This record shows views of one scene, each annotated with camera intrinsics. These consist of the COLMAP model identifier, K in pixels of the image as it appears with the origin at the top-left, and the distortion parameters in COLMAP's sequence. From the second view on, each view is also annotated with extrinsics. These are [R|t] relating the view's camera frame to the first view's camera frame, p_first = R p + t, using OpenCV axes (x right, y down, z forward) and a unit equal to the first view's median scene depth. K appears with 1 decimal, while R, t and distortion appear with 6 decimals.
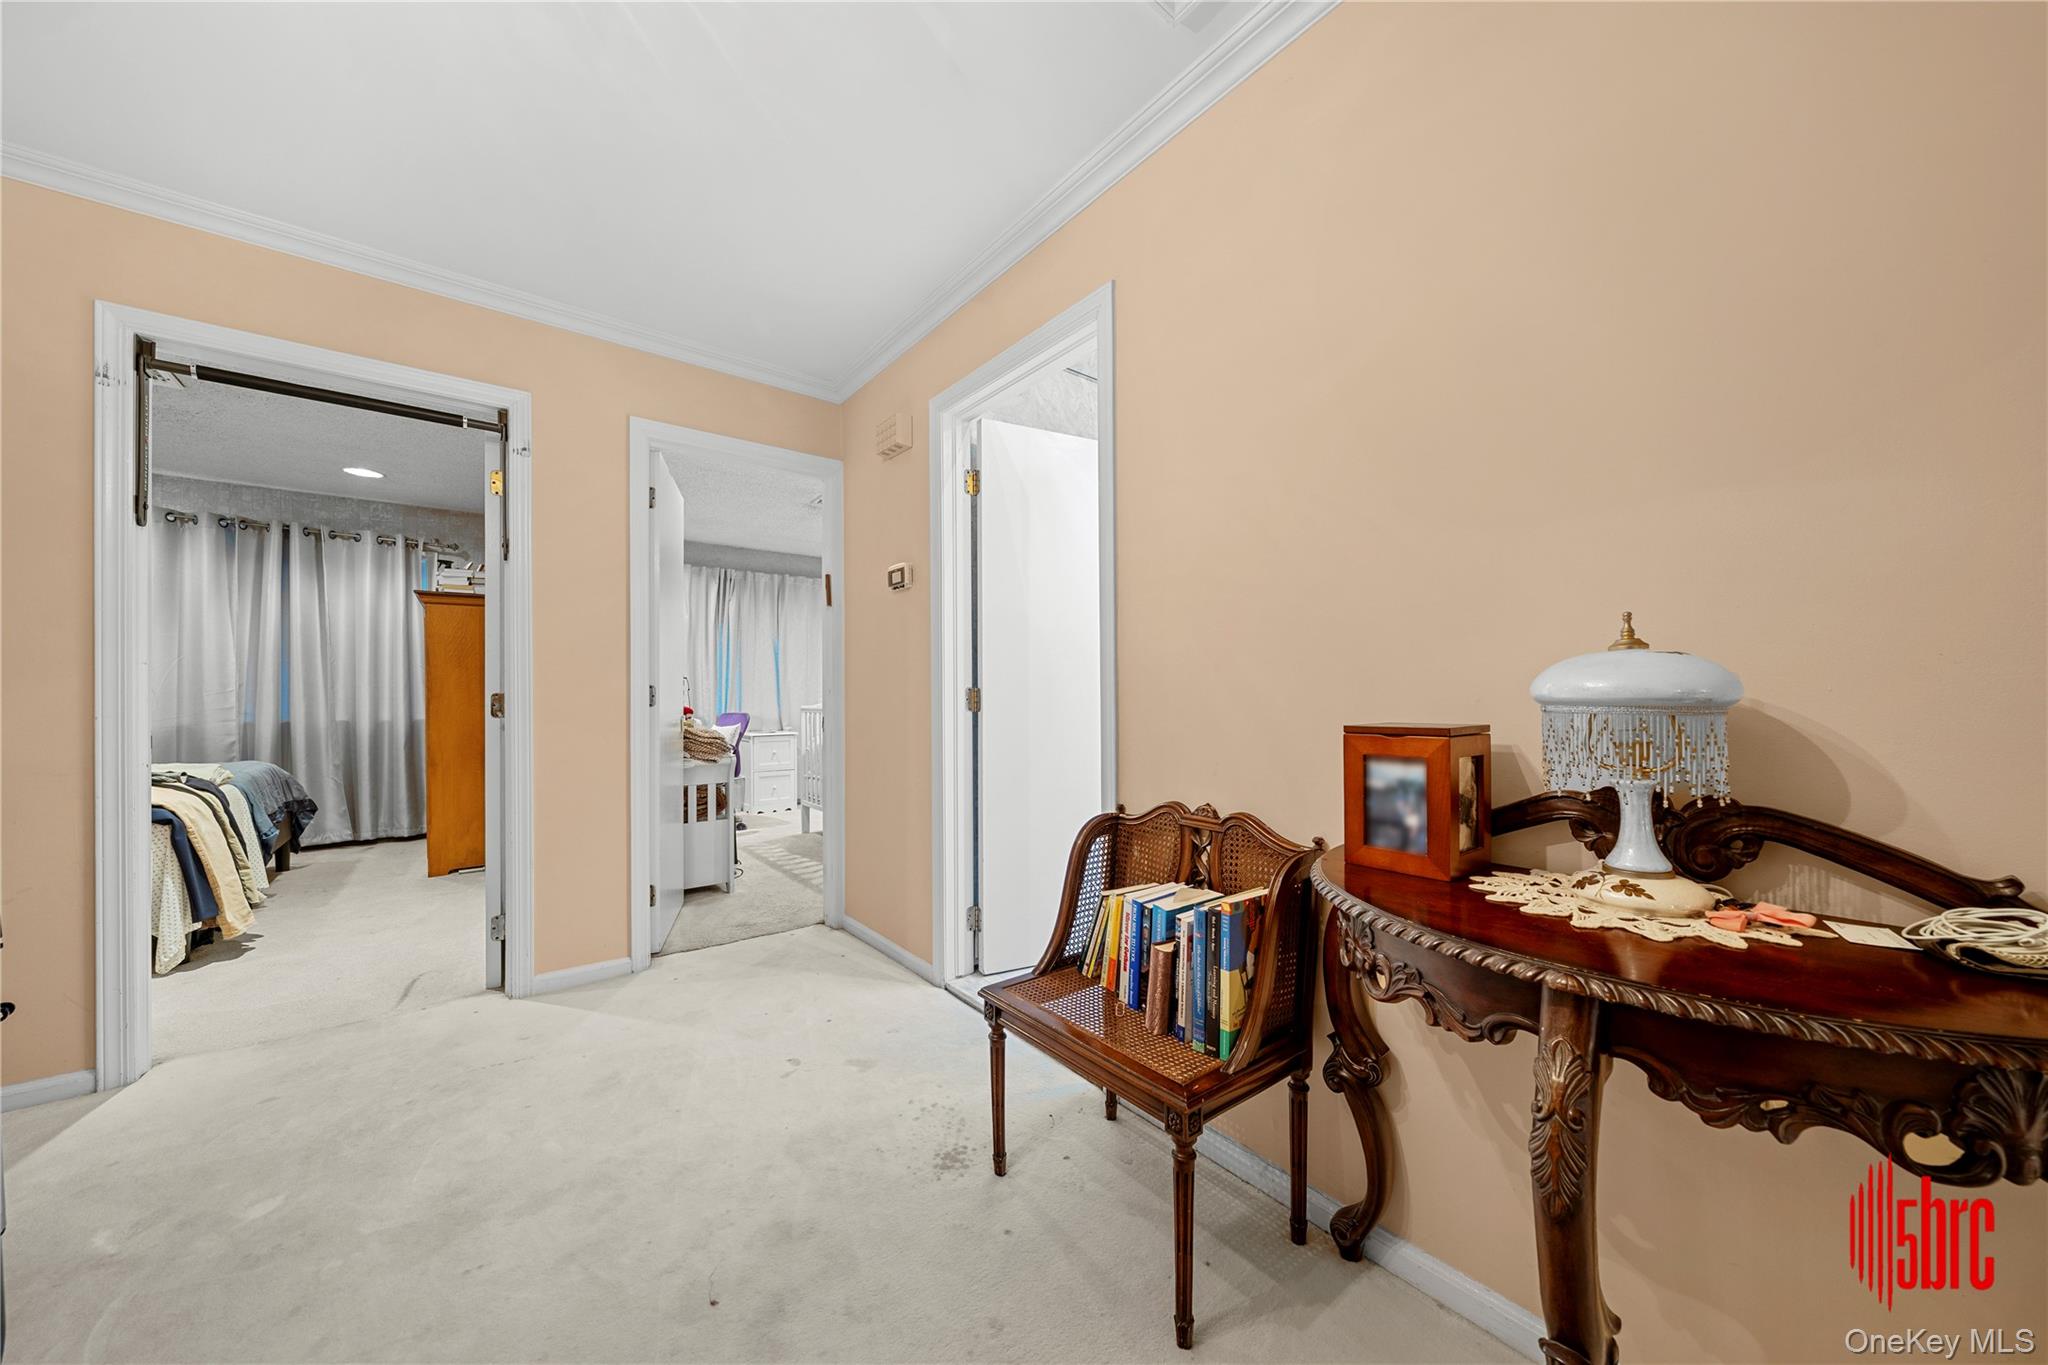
lens RADIAL K [[701.7, 0, 1024.0], [0, 701.7, 693.1], [0, 0, 1]] dist [-0.001669, -0.000067]
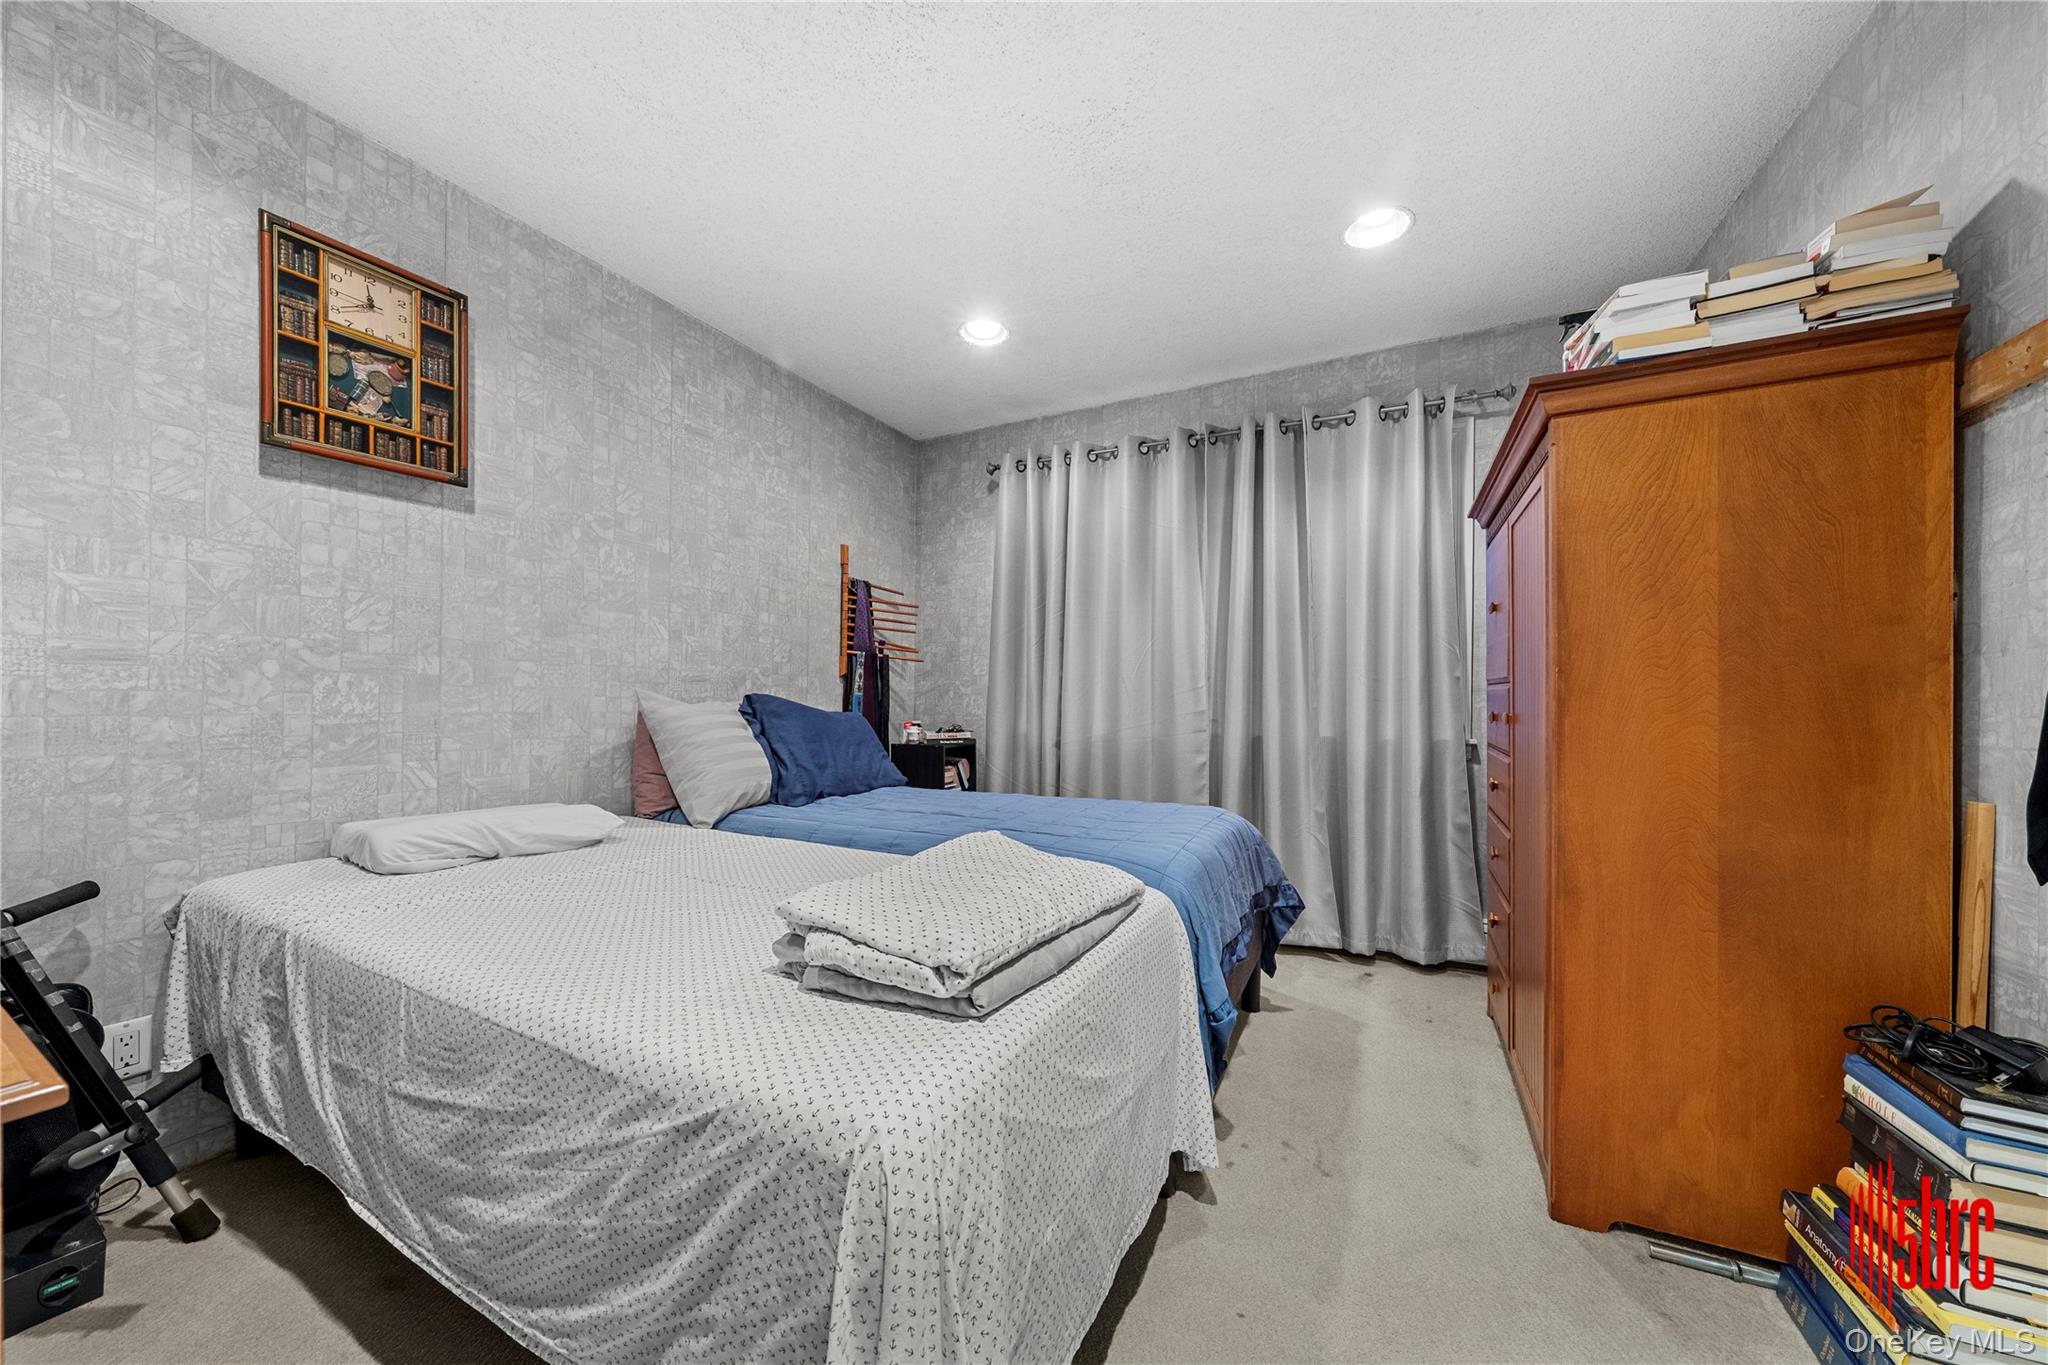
lens RADIAL K [[701.7, 0, 1018.6], [0, 701.7, 697.1], [0, 0, 1]] dist [-0.001669, -0.000067]
pose [[0.417661, 0.004936, -0.908590, -0.555758], [-0.007649, 0.999969, 0.001916, 0.007021], [0.908571, 0.006150, 0.417686, 0.527427]]
